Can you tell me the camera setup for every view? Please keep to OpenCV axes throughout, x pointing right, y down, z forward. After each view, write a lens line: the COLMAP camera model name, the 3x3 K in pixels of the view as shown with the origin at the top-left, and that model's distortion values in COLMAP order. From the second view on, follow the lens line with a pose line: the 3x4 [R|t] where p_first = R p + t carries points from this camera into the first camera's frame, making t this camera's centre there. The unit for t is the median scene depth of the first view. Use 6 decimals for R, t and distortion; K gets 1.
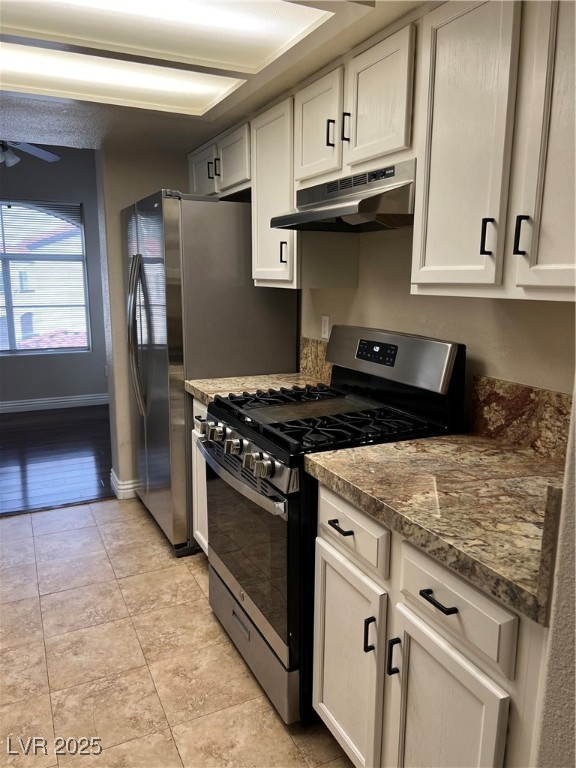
lens RADIAL K [[581.6, 0, 288.0], [0, 581.6, 384.0], [0, 0, 1]] dist [0.003651, 0.000618]
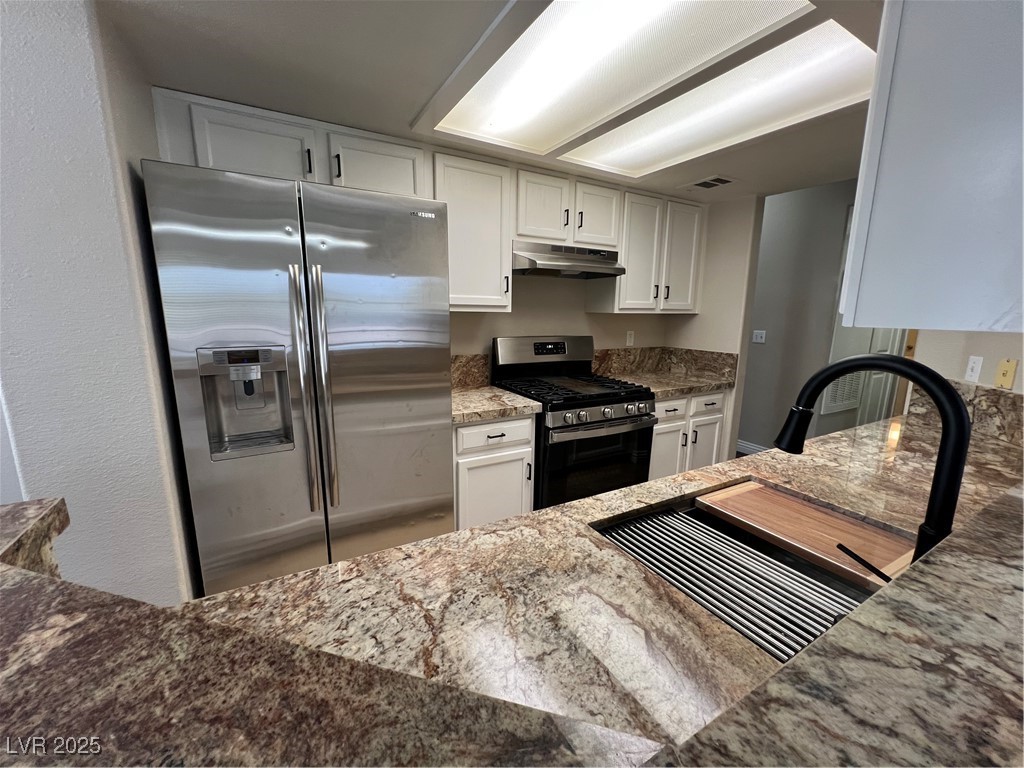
lens RADIAL K [[413.6, 0, 512.0], [0, 413.6, 384.0], [0, 0, 1]] dist [0.000943, 0.000046]
pose [[-0.060498, -0.181426, 0.981542, -1.060480], [0.171667, 0.966800, 0.189282, -0.203779], [-0.983296, 0.179950, -0.027345, 1.165127]]
